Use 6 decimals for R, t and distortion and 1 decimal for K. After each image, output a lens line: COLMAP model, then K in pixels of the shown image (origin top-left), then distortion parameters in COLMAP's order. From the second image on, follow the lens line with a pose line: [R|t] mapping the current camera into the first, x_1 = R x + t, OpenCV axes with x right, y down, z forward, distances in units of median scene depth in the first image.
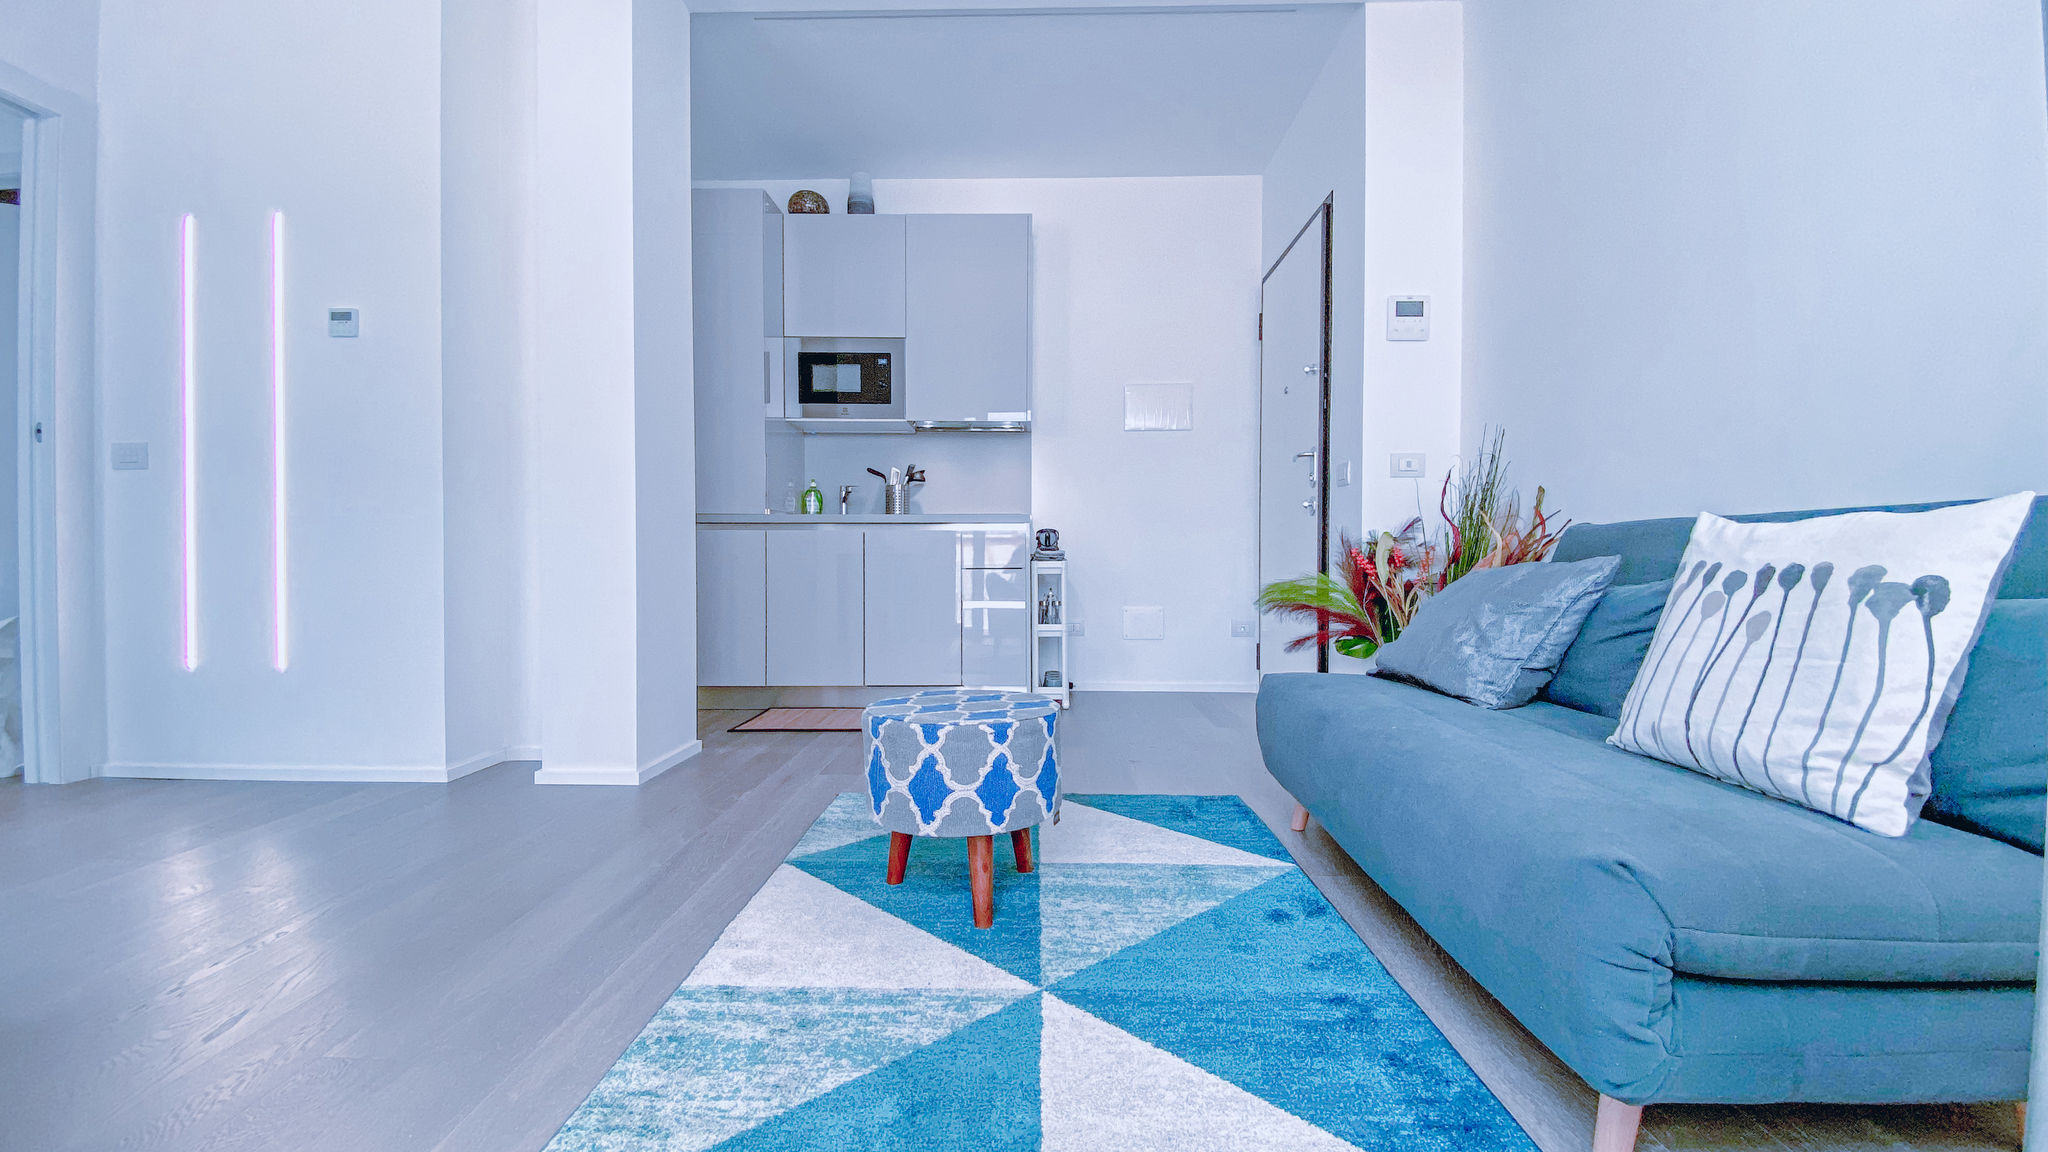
lens RADIAL K [[837.5, 0, 1019.8], [0, 837.5, 570.8], [0, 0, 1]] dist [0.025080, -0.022692]
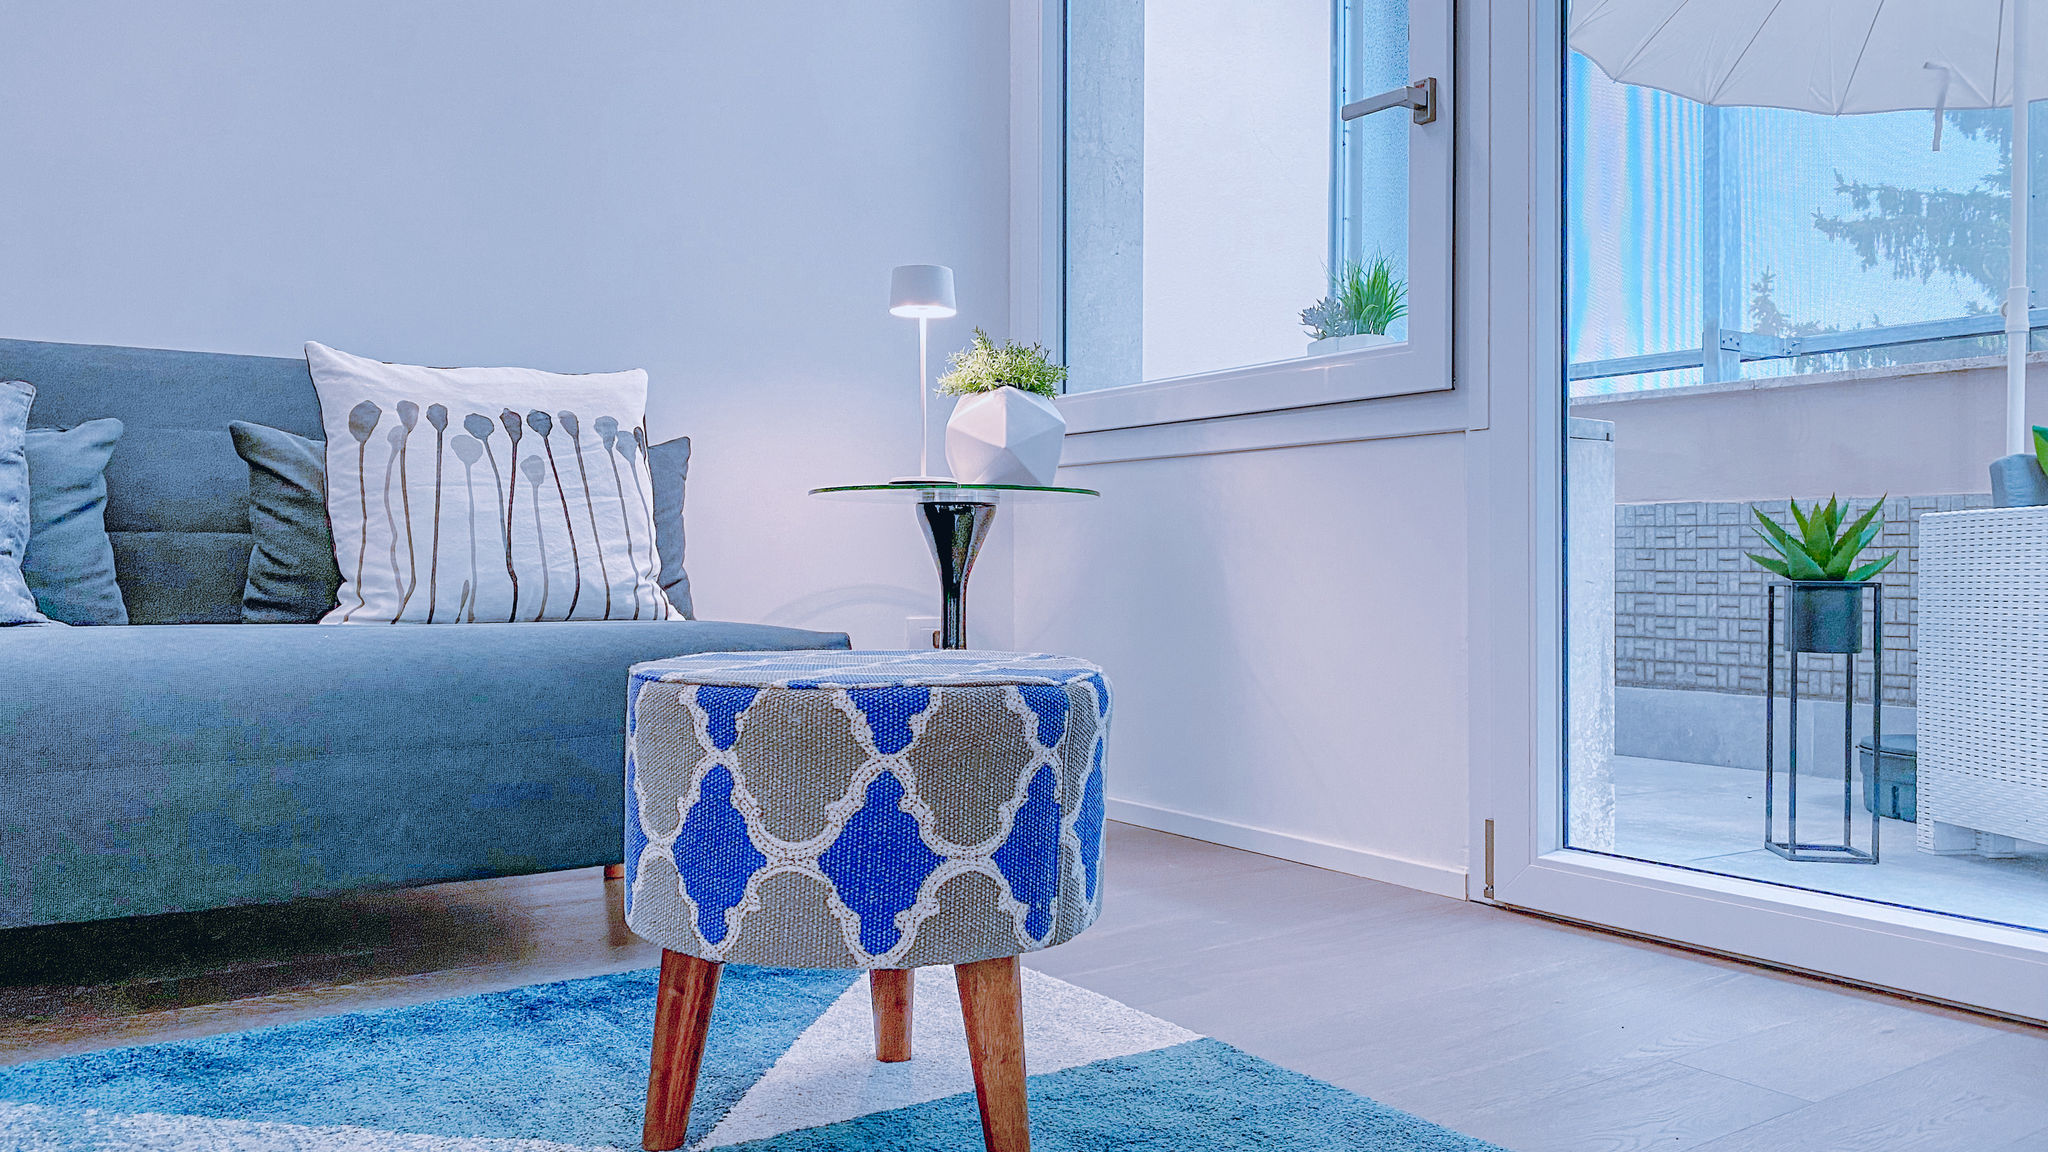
lens RADIAL K [[1582.7, 0, 1029.8], [0, 1582.7, 579.7], [0, 0, 1]] dist [0.080771, -0.154133]
pose [[-0.583160, -0.011934, 0.812270, -0.888922], [0.007731, 0.999765, 0.020239, 0.142306], [-0.812320, 0.018082, -0.582931, 1.428390]]
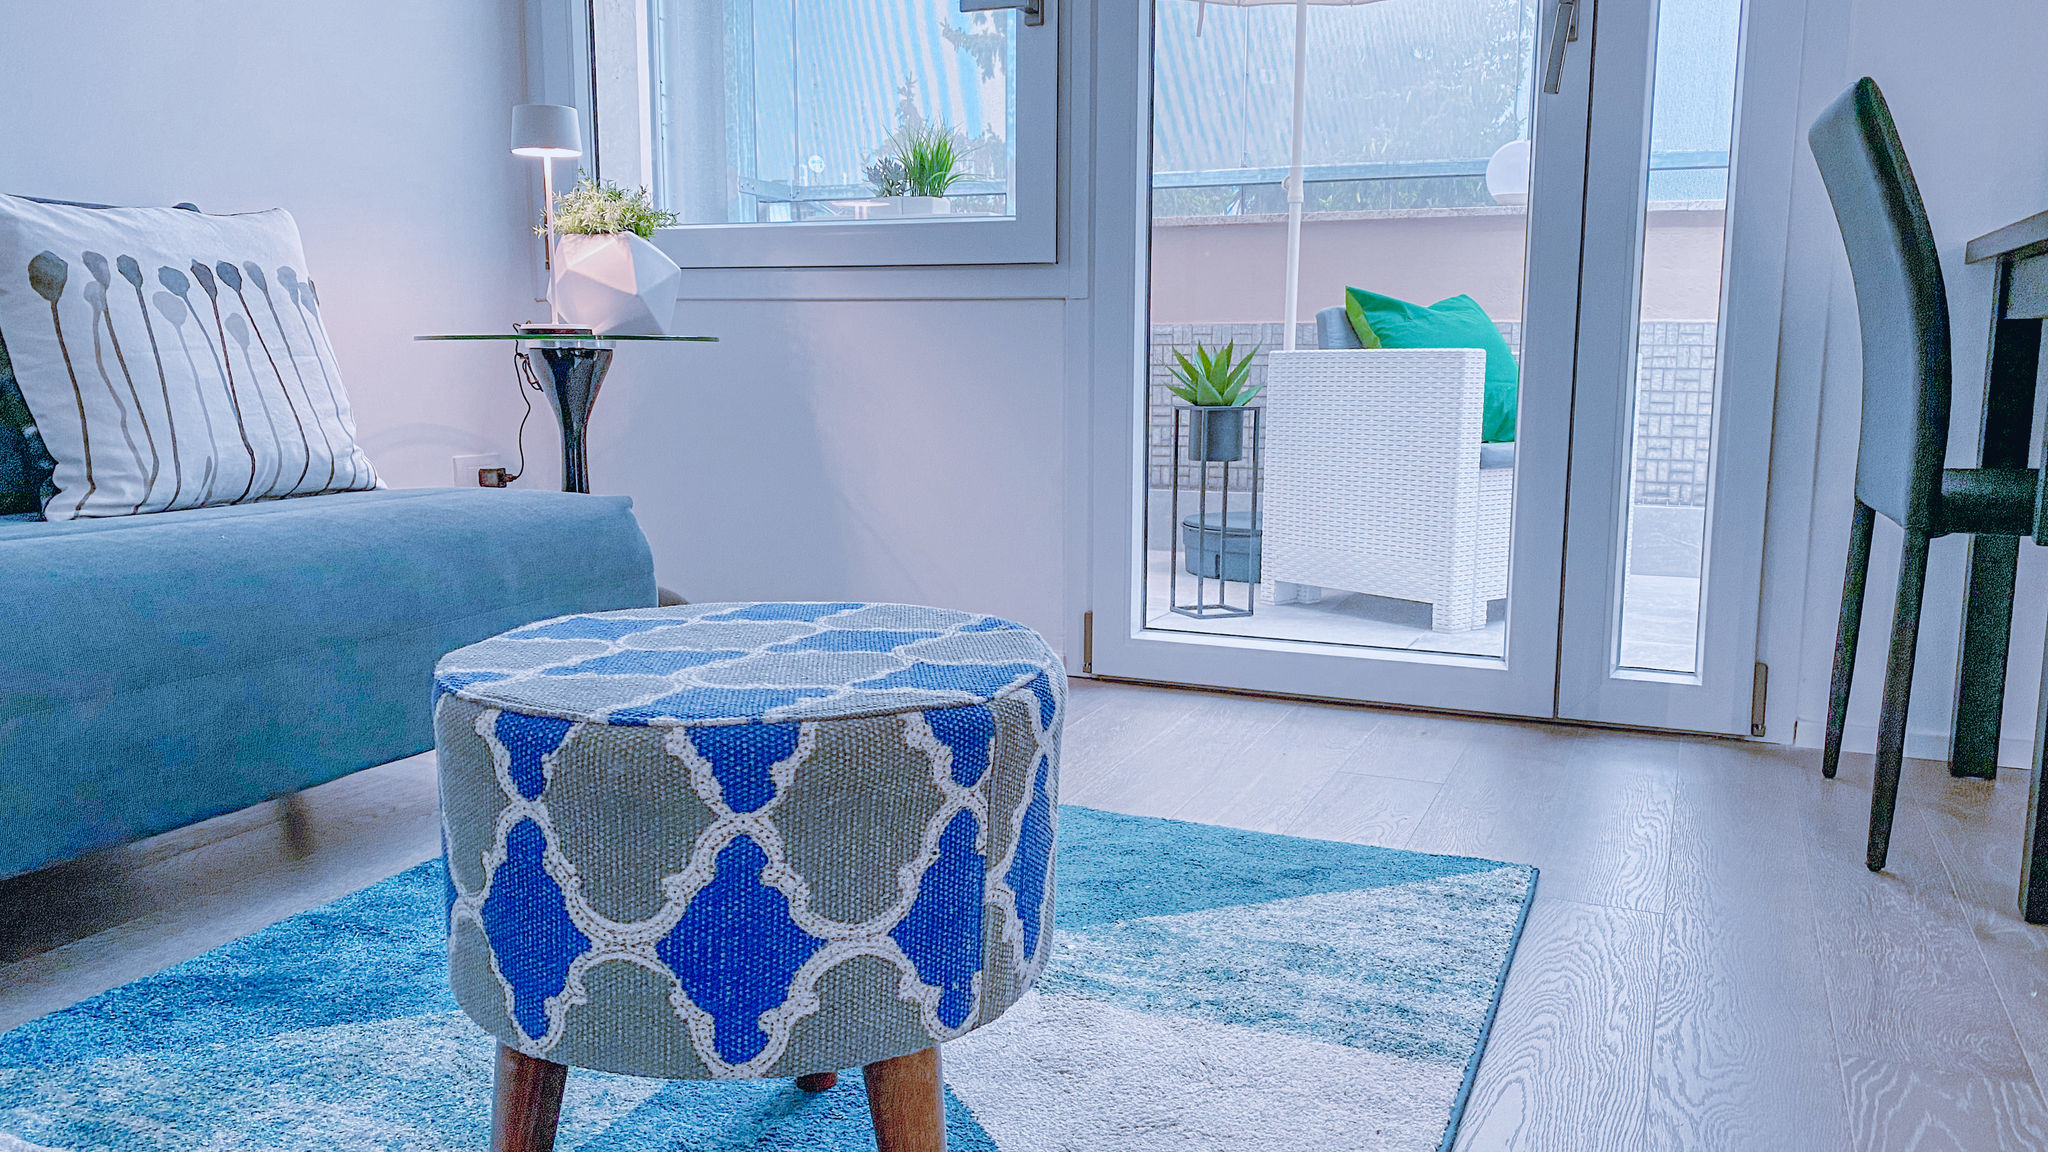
lens RADIAL K [[1590.8, 0, 1031.2], [0, 1590.8, 585.4], [0, 0, 1]] dist [0.112696, -0.157186]
pose [[-0.923853, -0.064763, 0.377228, -0.535386], [-0.000859, 0.985929, 0.167162, 0.038668], [-0.382746, 0.154109, -0.910909, 2.037440]]
